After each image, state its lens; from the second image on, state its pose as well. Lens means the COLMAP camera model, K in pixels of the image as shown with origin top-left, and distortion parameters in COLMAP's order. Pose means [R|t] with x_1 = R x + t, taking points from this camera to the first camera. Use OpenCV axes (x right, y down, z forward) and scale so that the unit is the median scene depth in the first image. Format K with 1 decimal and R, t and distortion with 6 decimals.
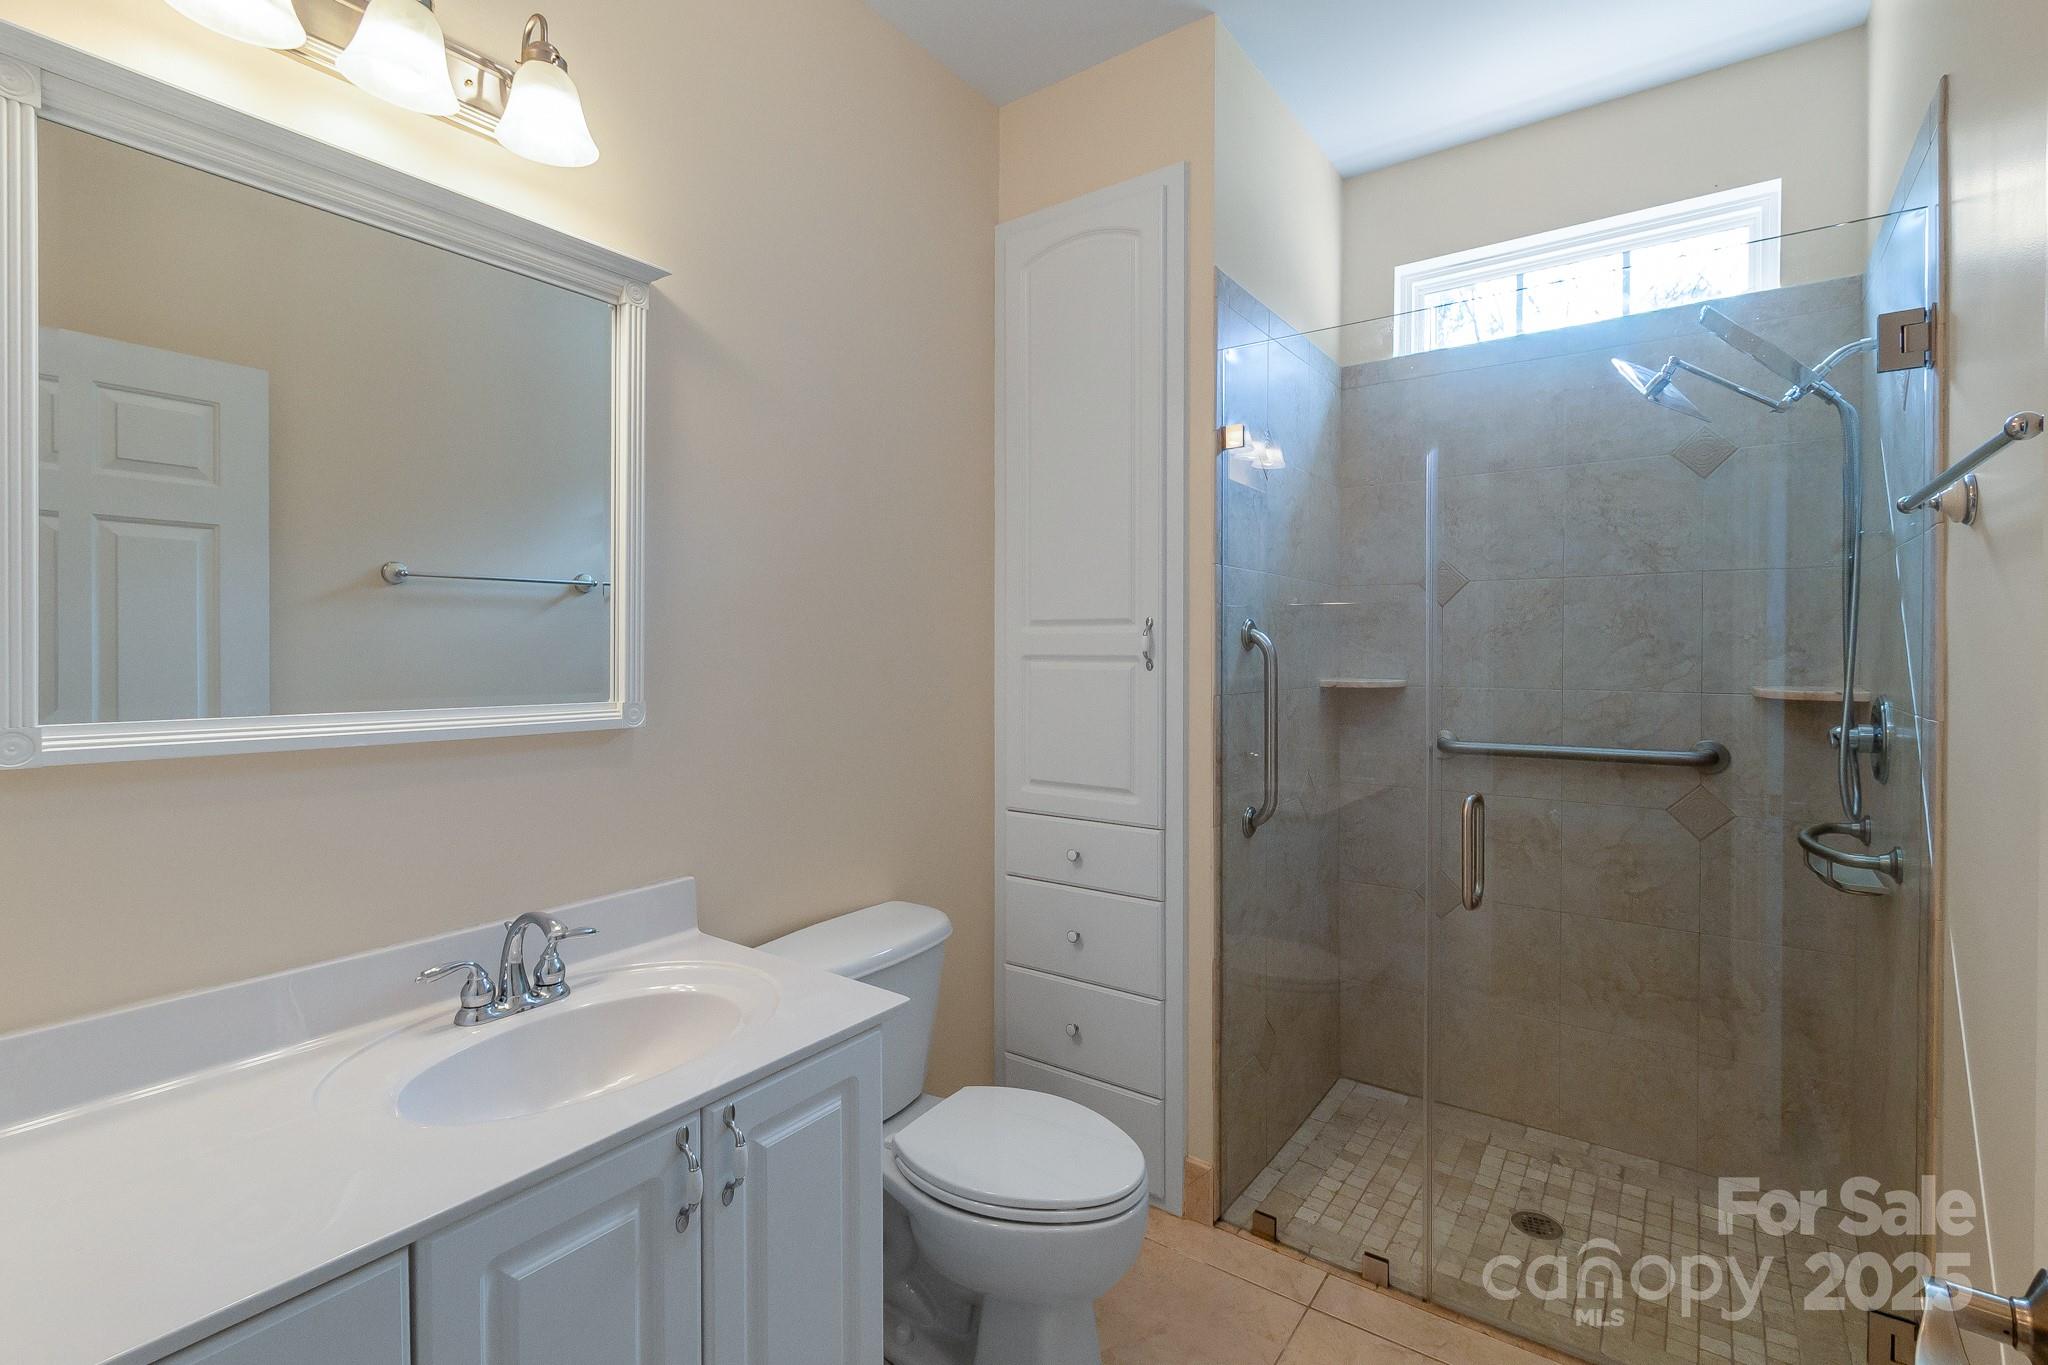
lens RADIAL K [[924.7, 0, 1018.6], [0, 924.7, 666.9], [0, 0, 1]] dist [0.007226, -0.002703]
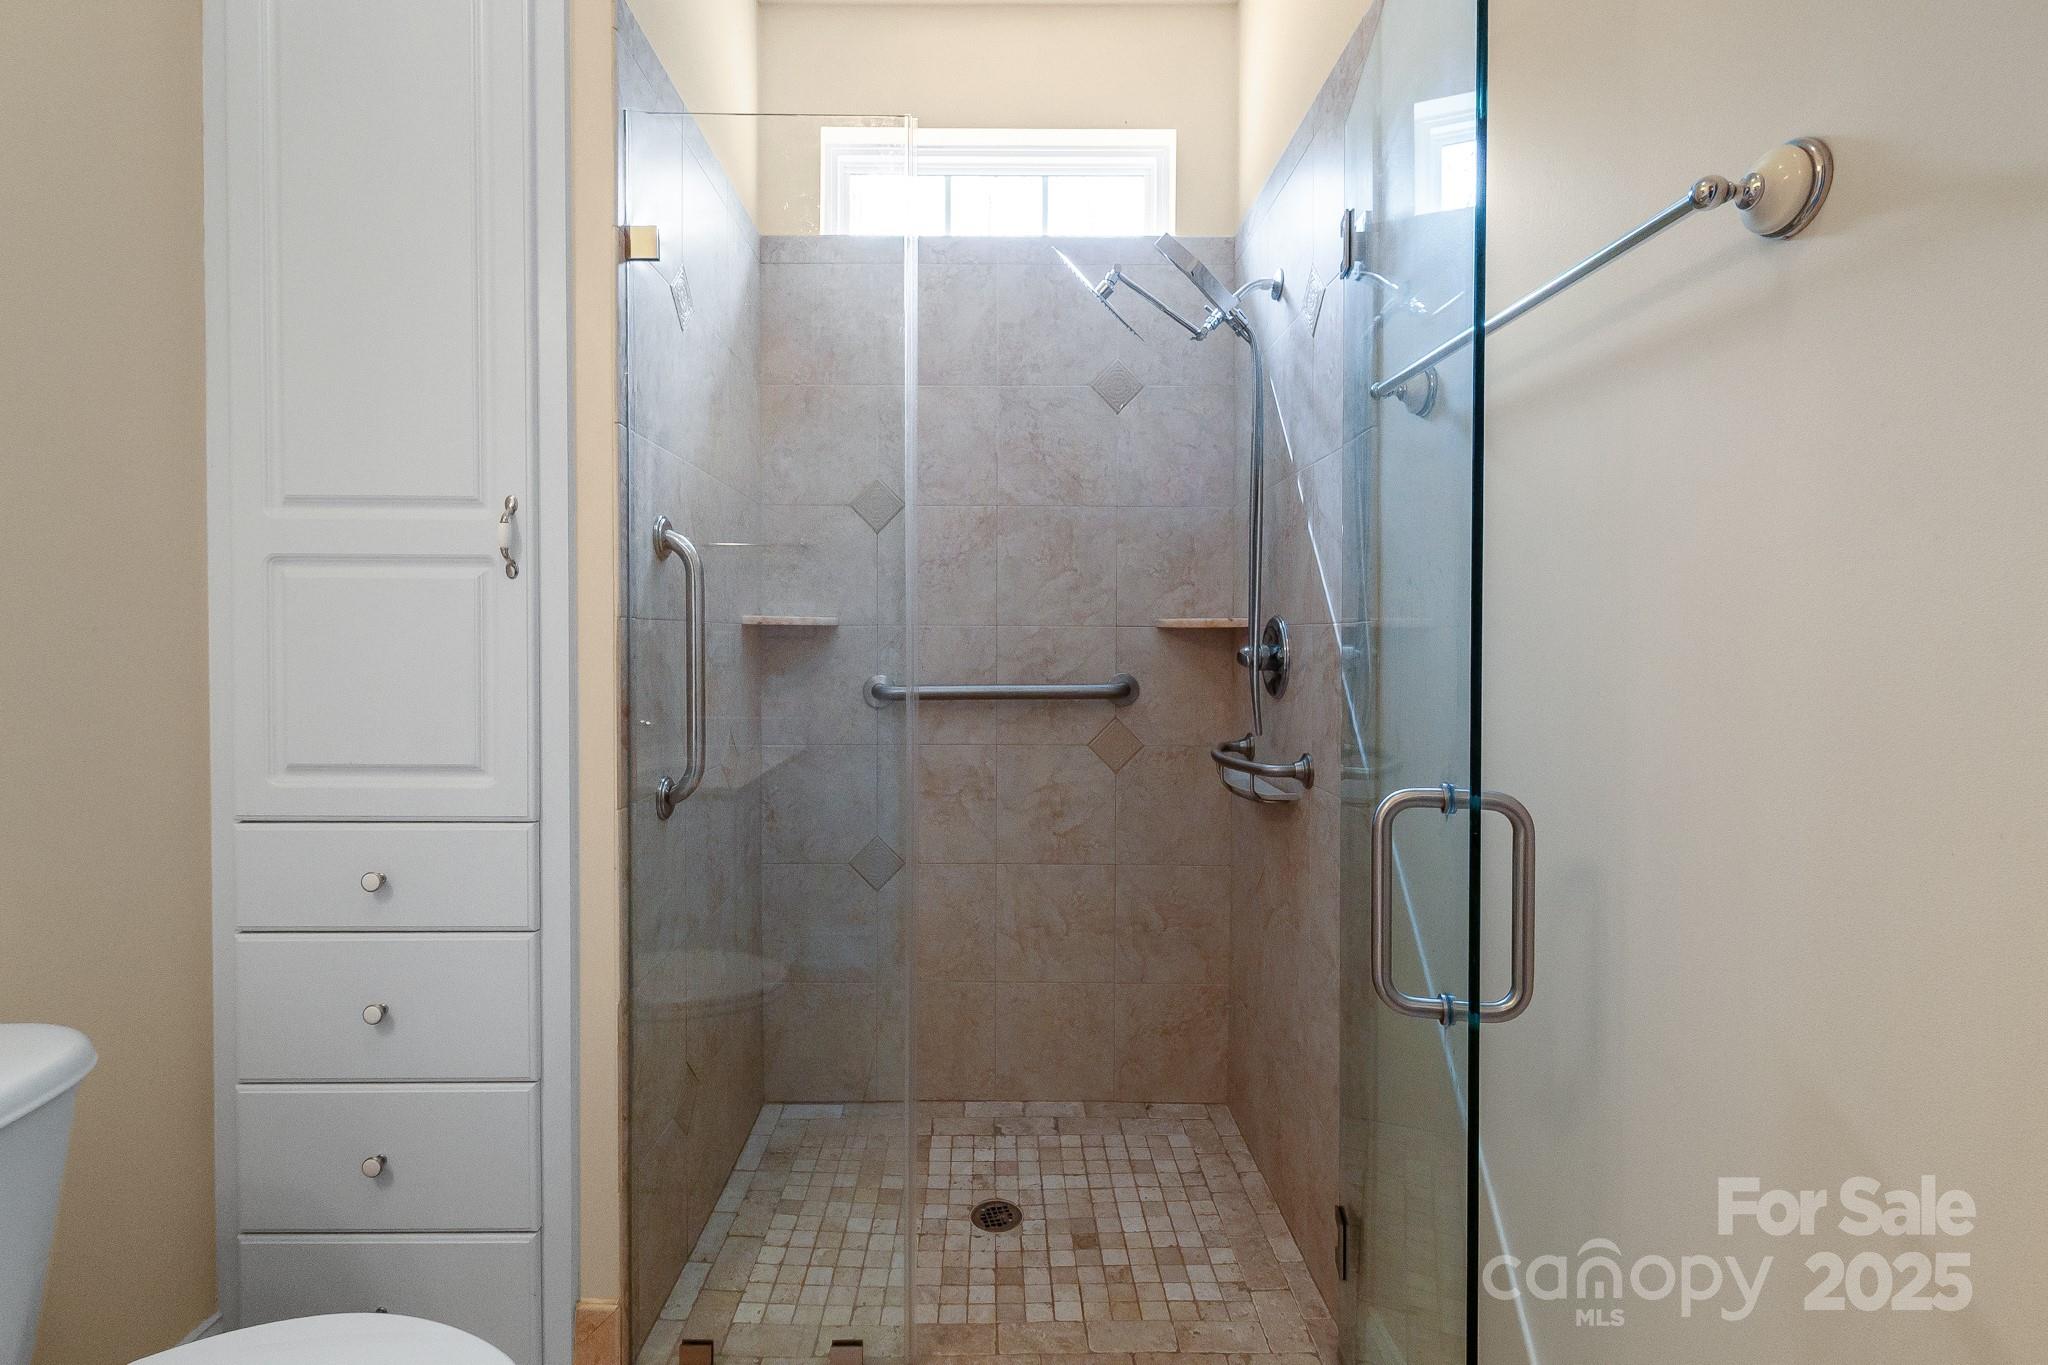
lens RADIAL K [[924.7, 0, 978.0], [0, 924.7, 662.5], [0, 0, 1]] dist [0.007226, -0.002703]
pose [[0.802601, -0.008331, 0.596457, 0.015843], [0.008029, 0.999963, 0.003163, 0.062266], [-0.596462, 0.002251, 0.802638, 0.279150]]
